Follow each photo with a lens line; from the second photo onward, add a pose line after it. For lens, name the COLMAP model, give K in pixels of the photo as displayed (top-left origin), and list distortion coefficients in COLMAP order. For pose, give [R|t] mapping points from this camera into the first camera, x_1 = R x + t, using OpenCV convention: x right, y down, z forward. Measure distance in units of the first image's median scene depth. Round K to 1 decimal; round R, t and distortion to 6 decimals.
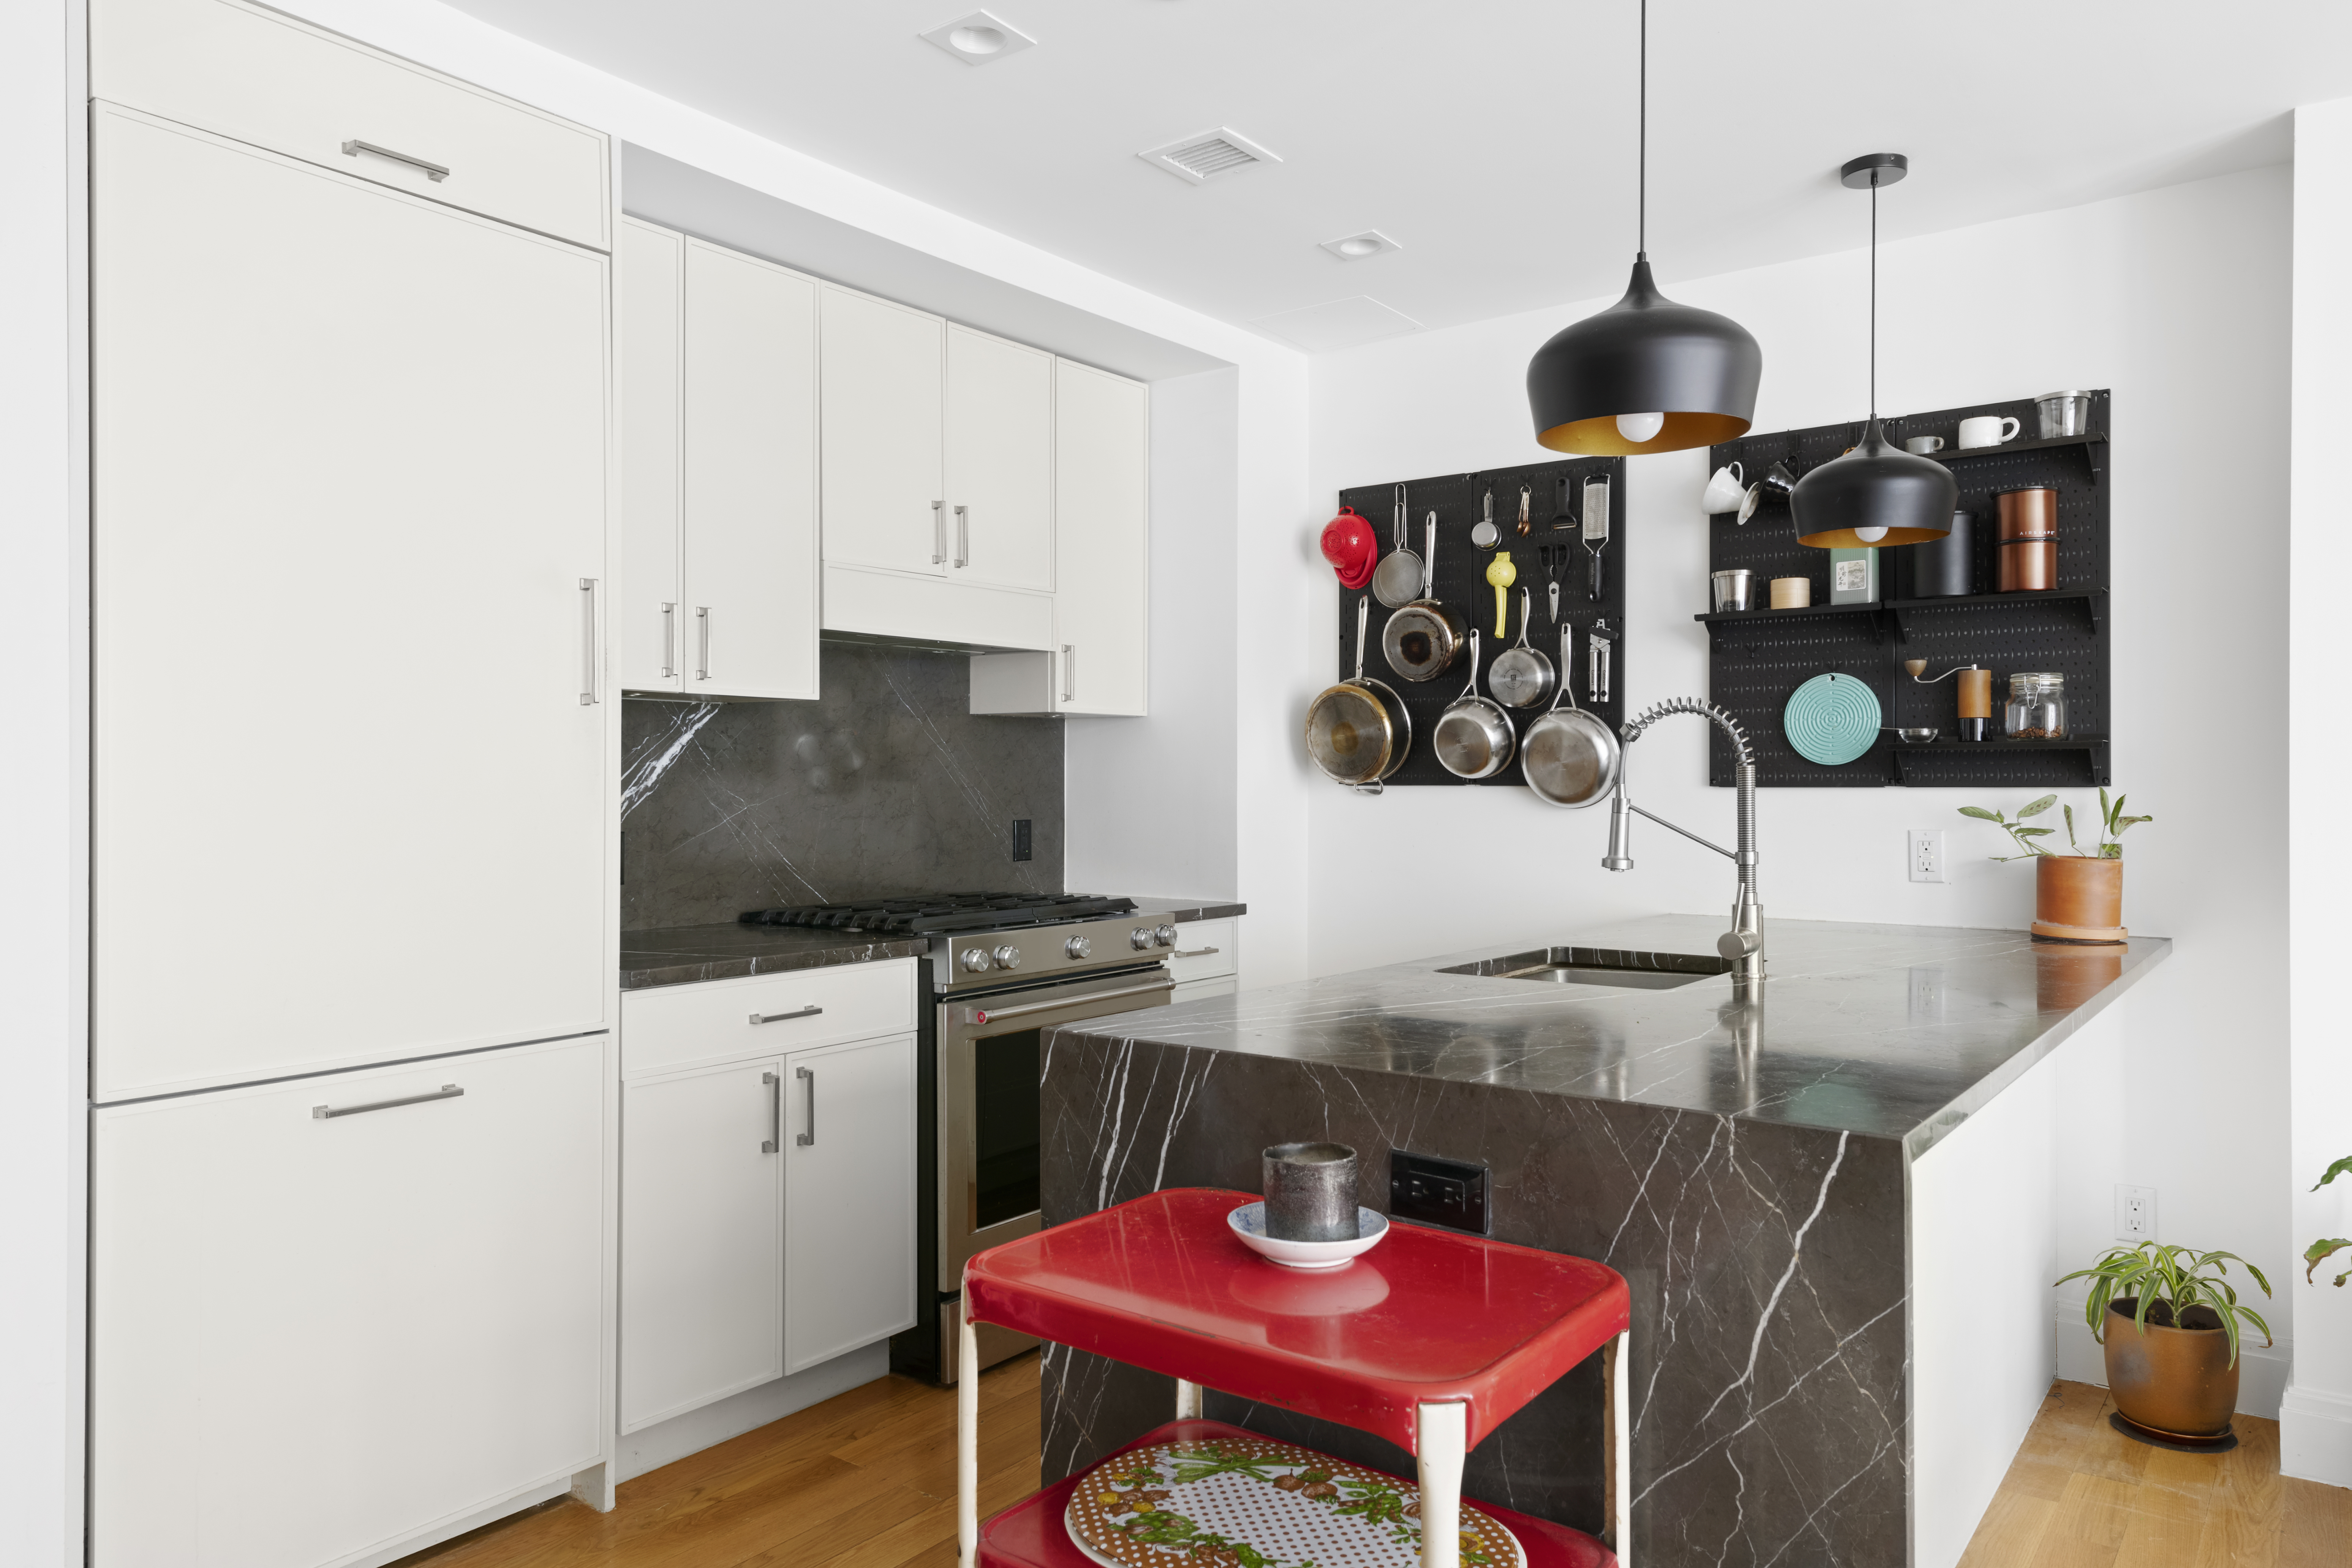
lens RADIAL K [[1563.9, 0, 1172.3], [0, 1563.9, 788.8], [0, 0, 1]] dist [0.015671, -0.005196]
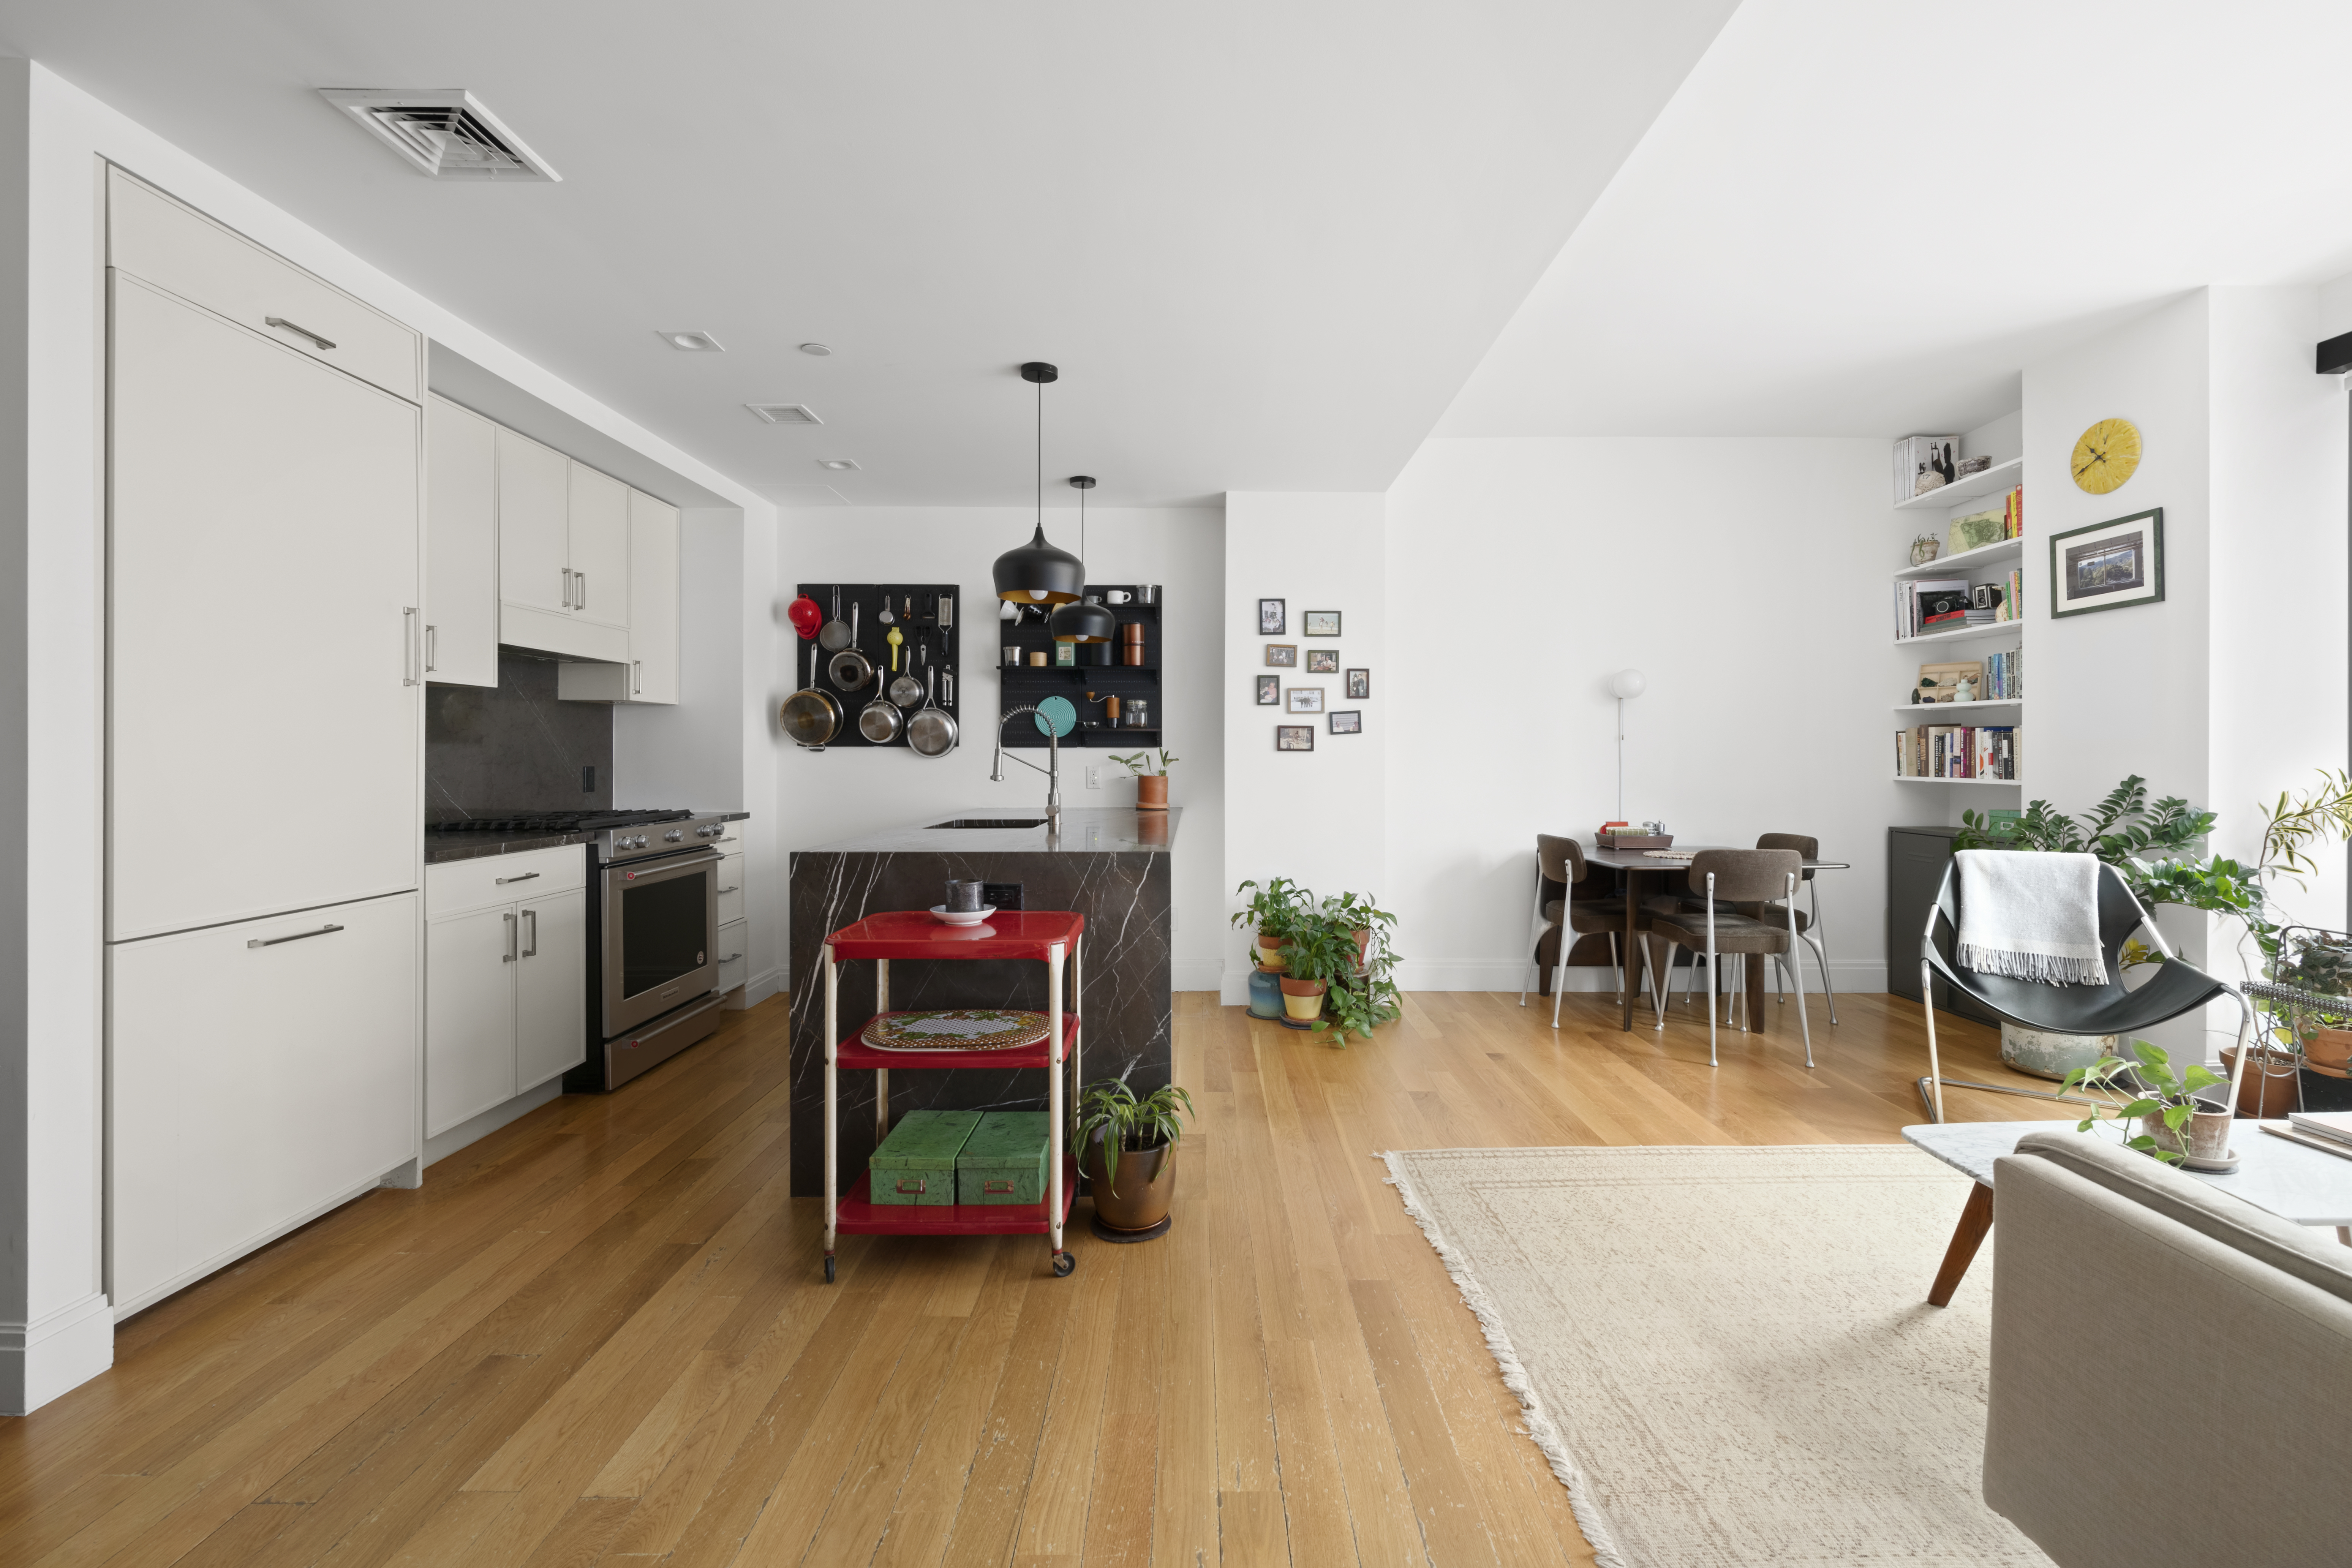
lens RADIAL K [[956.9, 0, 1191.1], [0, 956.9, 766.2], [0, 0, 1]] dist [0.001485, 0.000072]
pose [[0.797198, -0.004012, 0.603704, -0.270613], [0.000153, 0.999979, 0.006443, 0.018366], [-0.603717, -0.005044, 0.797182, -0.220408]]
